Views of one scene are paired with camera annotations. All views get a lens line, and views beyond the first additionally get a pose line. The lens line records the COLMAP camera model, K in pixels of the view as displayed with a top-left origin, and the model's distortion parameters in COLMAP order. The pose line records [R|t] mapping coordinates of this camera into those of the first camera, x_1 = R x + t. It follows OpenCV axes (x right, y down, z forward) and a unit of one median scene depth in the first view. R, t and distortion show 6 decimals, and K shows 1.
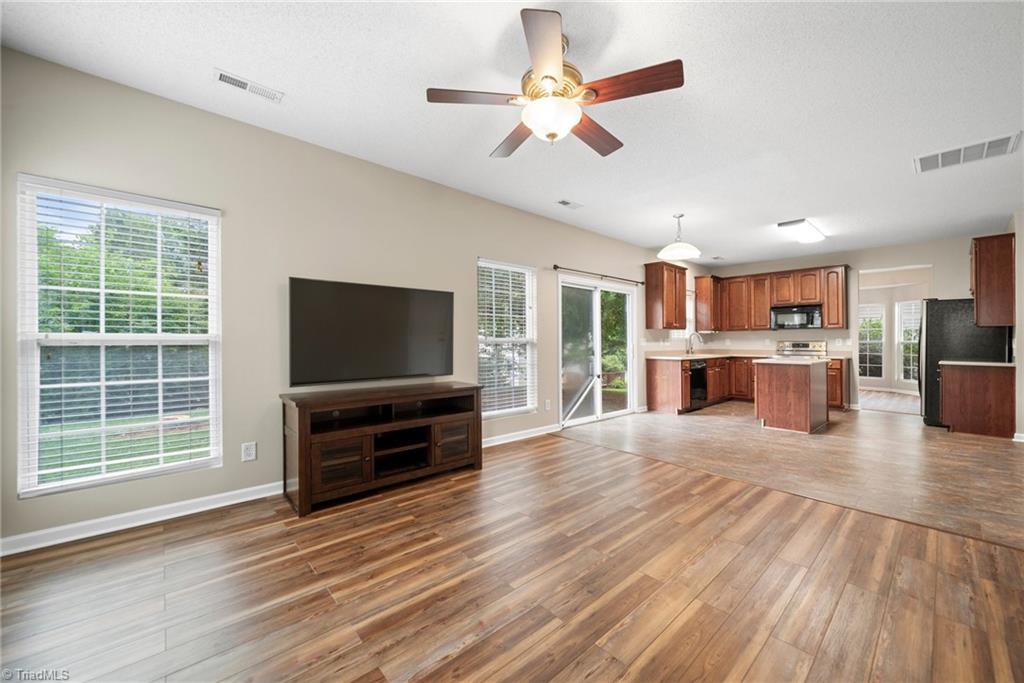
lens RADIAL K [[393.0, 0, 523.8], [0, 393.0, 337.2], [0, 0, 1]] dist [0.001013, -0.000186]
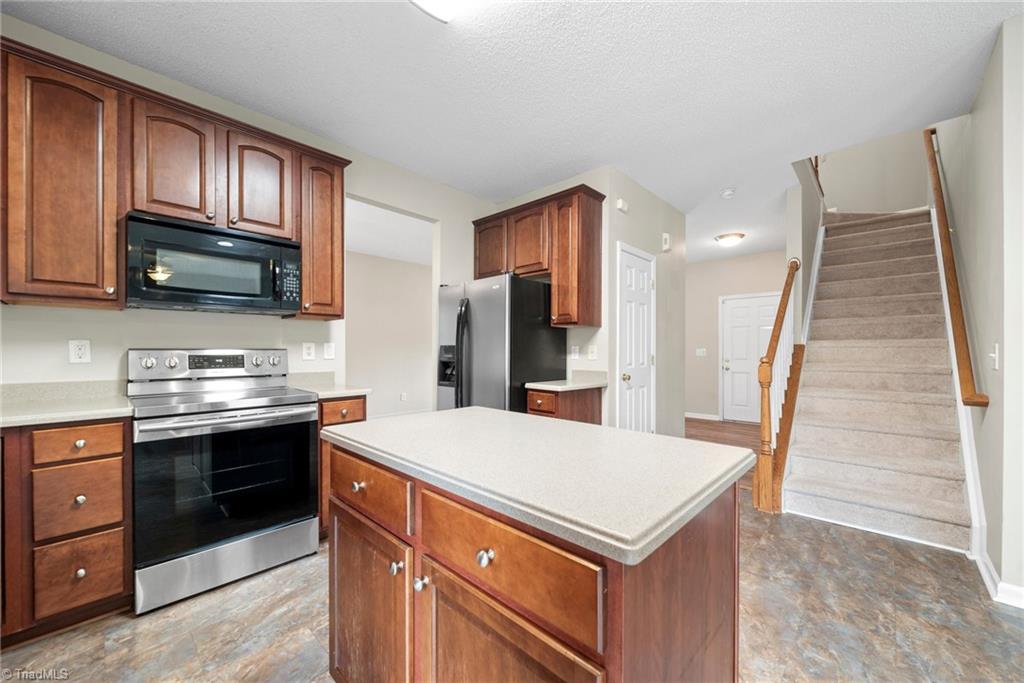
lens RADIAL K [[393.0, 0, 516.4], [0, 393.0, 347.8], [0, 0, 1]] dist [0.001013, -0.000186]
pose [[-0.069508, 0.006154, 0.997562, 0.369463], [-0.011879, 0.999905, -0.006996, 0.009018], [-0.997511, -0.012336, -0.069429, 0.791978]]
